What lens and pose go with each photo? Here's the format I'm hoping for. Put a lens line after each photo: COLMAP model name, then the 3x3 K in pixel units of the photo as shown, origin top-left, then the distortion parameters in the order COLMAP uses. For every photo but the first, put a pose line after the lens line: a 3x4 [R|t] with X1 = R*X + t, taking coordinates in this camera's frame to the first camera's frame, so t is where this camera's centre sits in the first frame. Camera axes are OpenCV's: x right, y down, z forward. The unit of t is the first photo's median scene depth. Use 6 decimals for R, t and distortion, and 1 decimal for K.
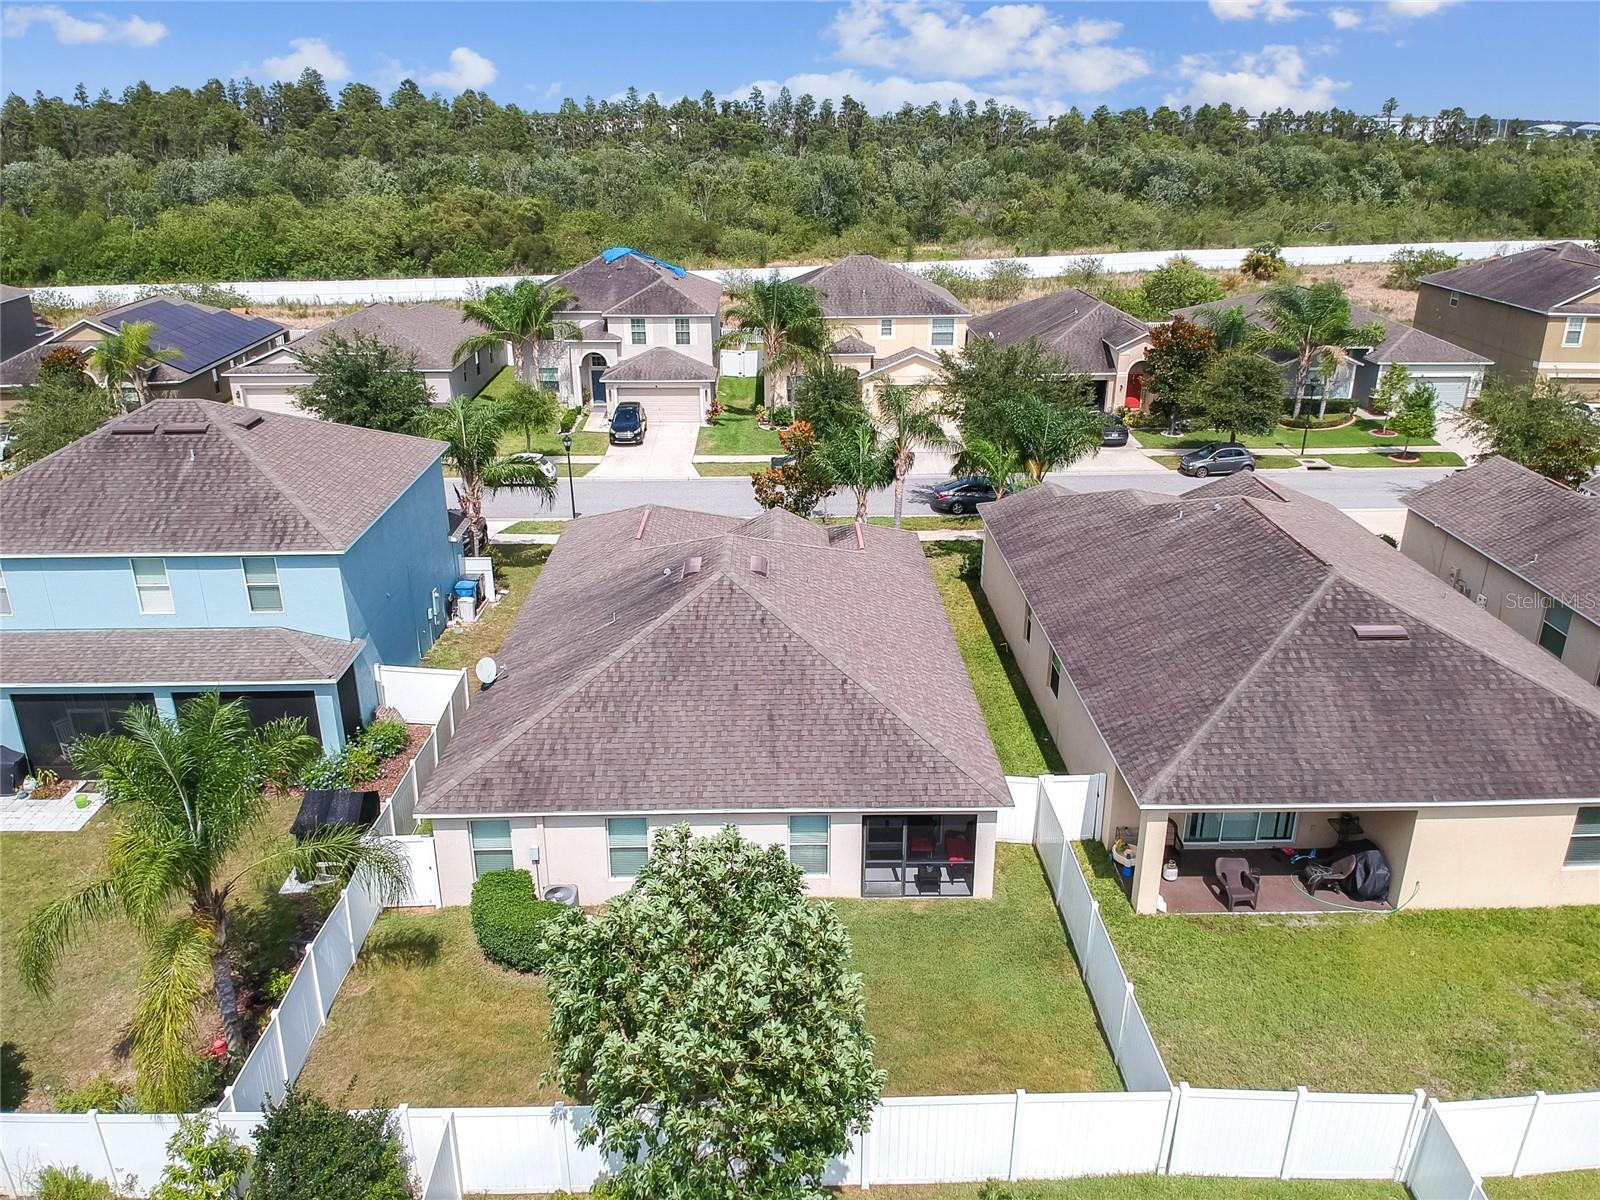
lens RADIAL K [[1196.2, 0, 800.0], [0, 1196.2, 600.0], [0, 0, 1]] dist [0.088725, -0.161868]
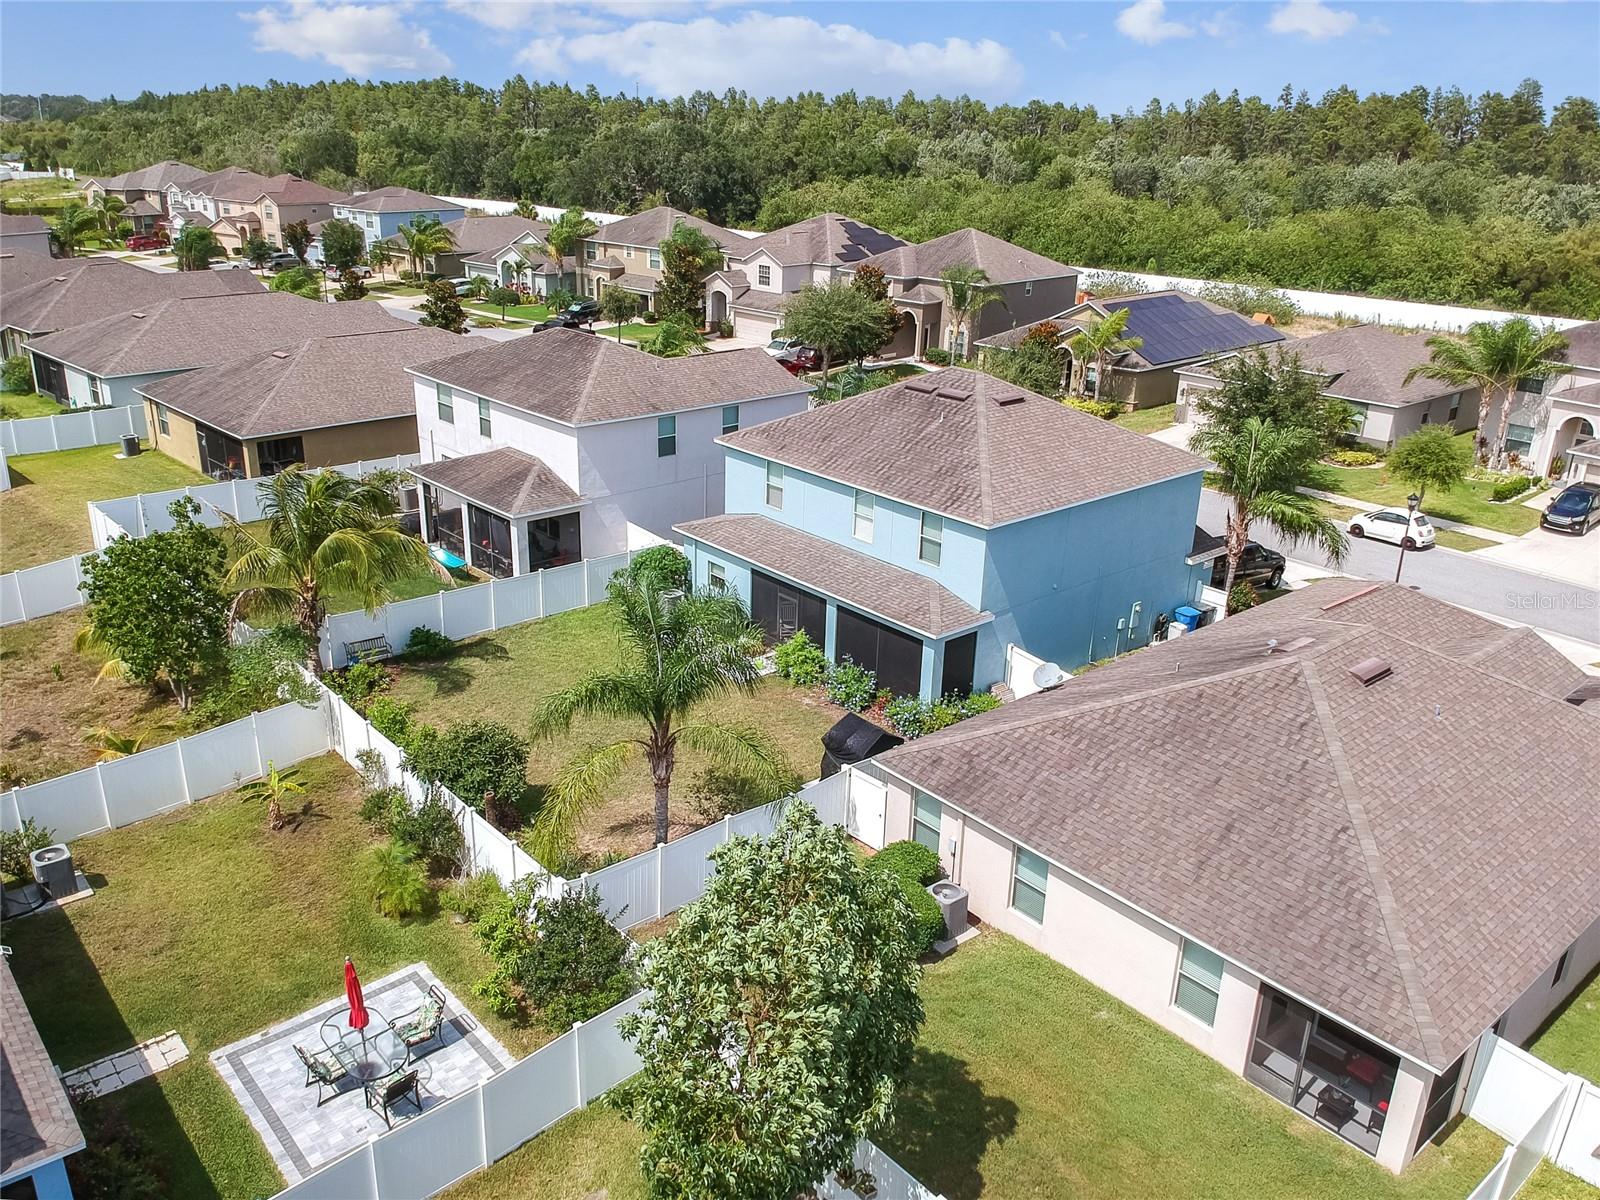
lens RADIAL K [[1246.5, 0, 799.6], [0, 1246.5, 621.7], [0, 0, 1]] dist [0.101796, -0.181707]
pose [[0.628608, 0.303145, -0.716209, 0.160179], [-0.307590, 0.942727, 0.129053, -0.025457], [0.714311, 0.139176, 0.685850, 0.065836]]
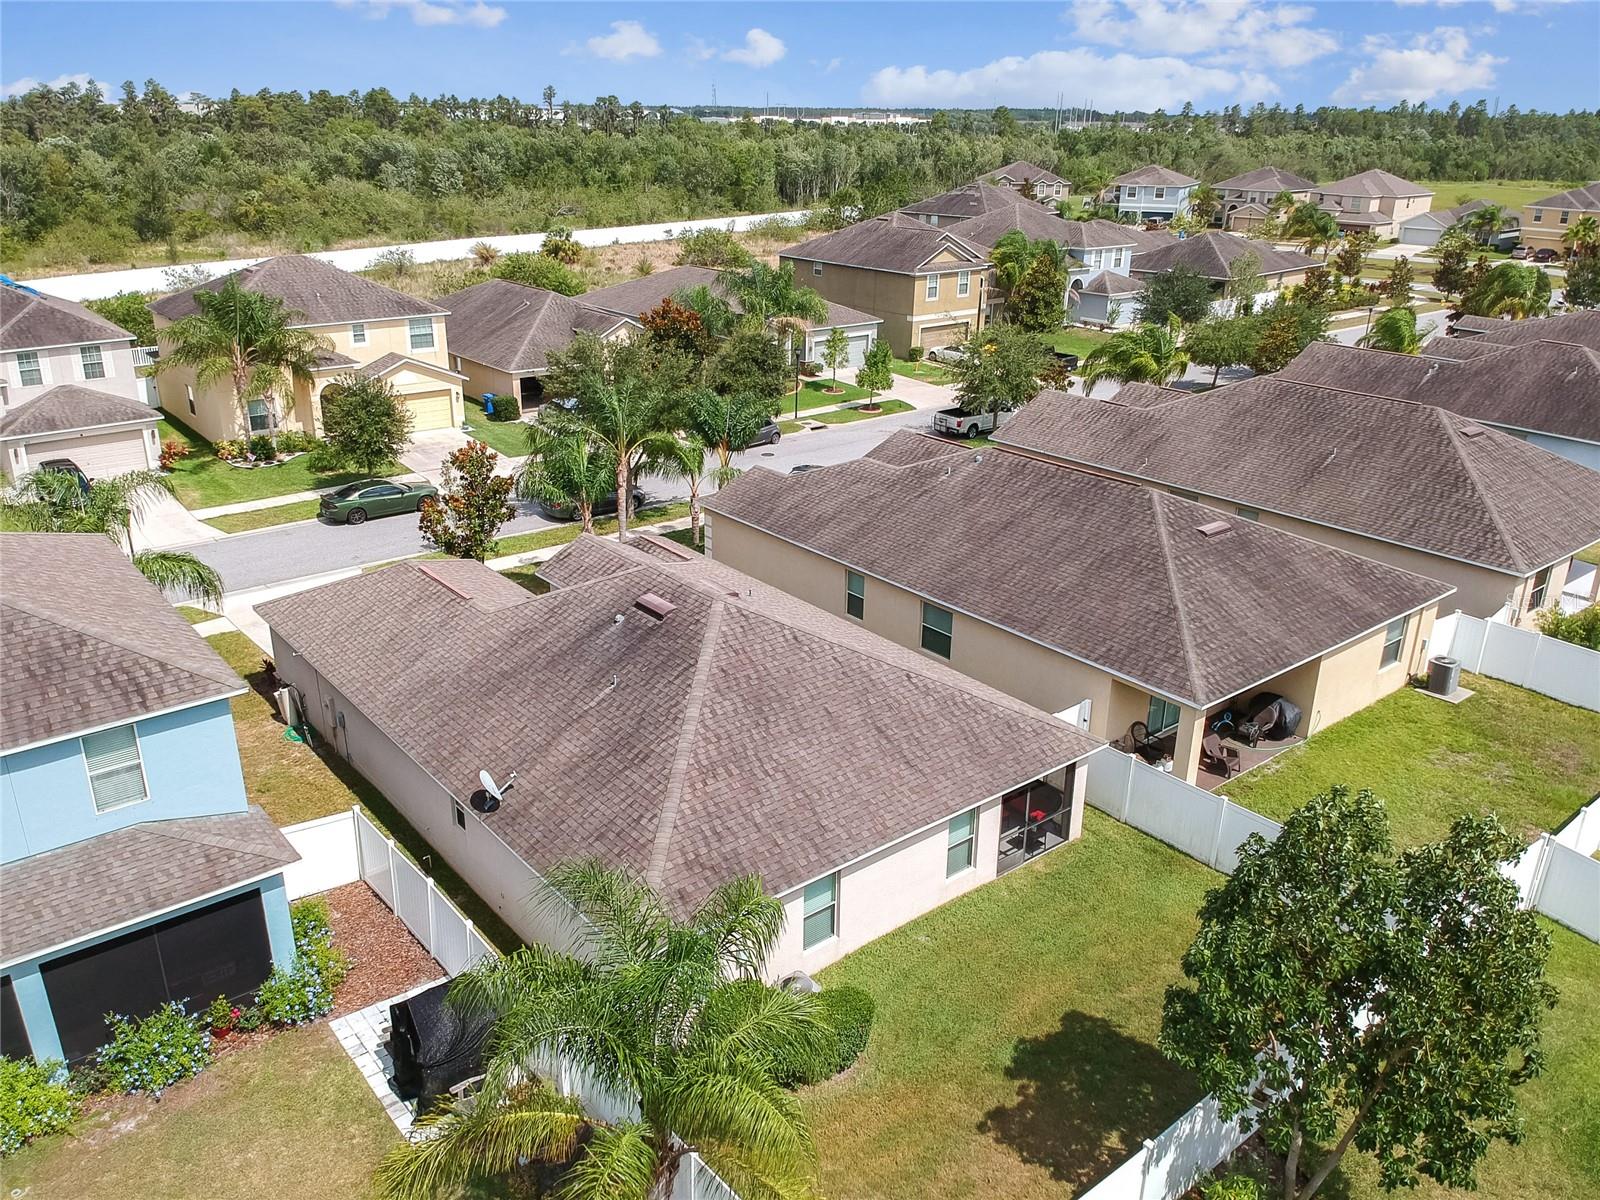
lens RADIAL K [[1227.1, 0, 805.0], [0, 1227.1, 605.7], [0, 0, 1]] dist [0.097819, -0.168590]
pose [[0.790988, -0.215396, 0.572663, -0.253936], [0.213043, 0.974370, 0.072226, -0.033739], [-0.573542, 0.064872, 0.816603, 0.101083]]
